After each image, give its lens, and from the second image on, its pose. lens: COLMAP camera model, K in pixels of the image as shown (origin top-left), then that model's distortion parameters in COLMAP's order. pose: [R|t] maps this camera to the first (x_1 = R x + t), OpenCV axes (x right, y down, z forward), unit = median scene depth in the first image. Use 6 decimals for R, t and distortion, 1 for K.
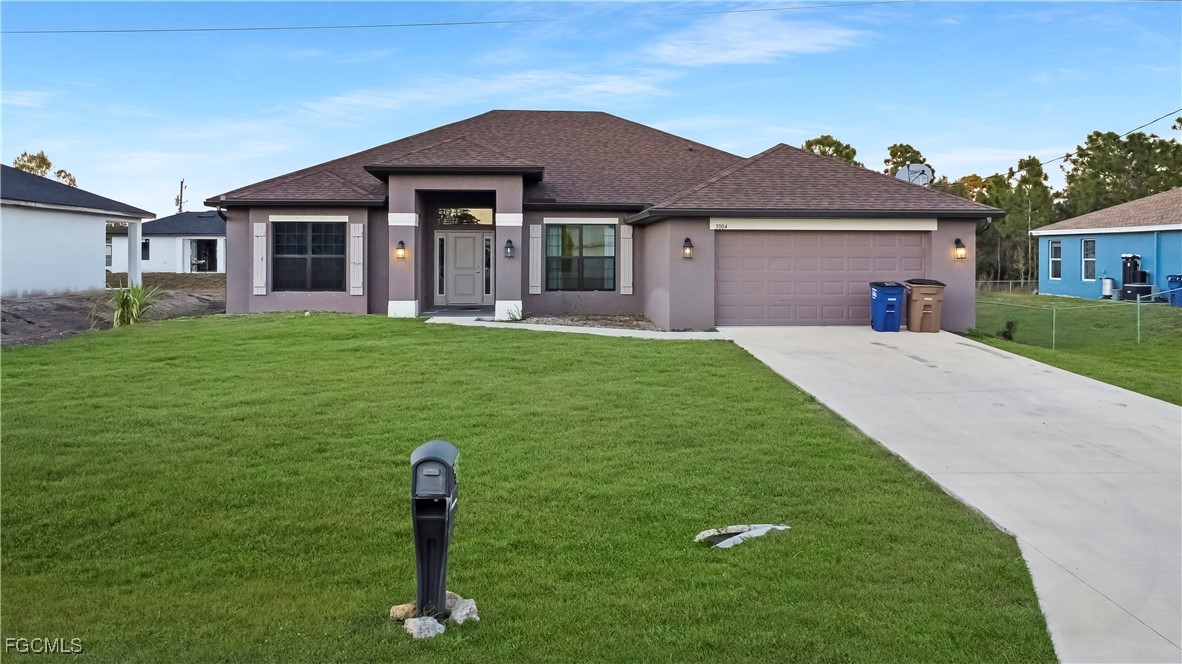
lens RADIAL K [[840.1, 0, 591.0], [0, 840.1, 332.0], [0, 0, 1]] dist [-0.001216, -0.000494]
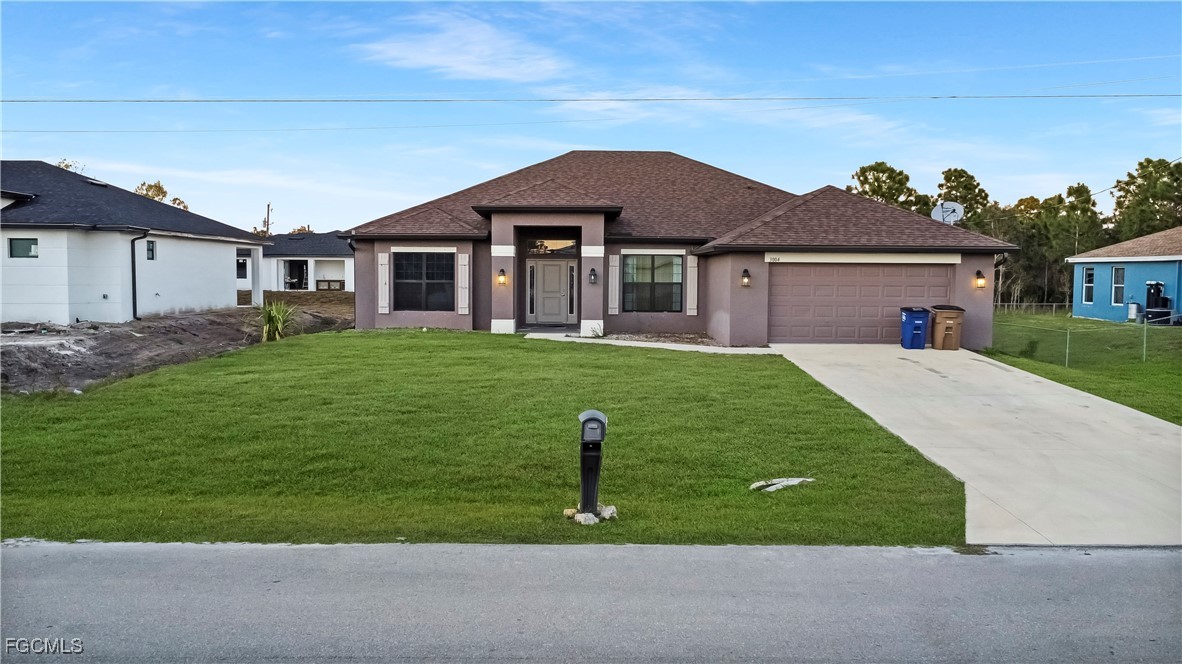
lens RADIAL K [[799.0, 0, 589.0], [0, 799.0, 372.0], [0, 0, 1]] dist [-0.000706, 0.000603]
pose [[0.997131, 0.012397, -0.074677, -0.015847], [-0.010175, 0.999496, 0.030070, 0.001961], [0.075012, -0.029224, 0.996754, -0.117947]]
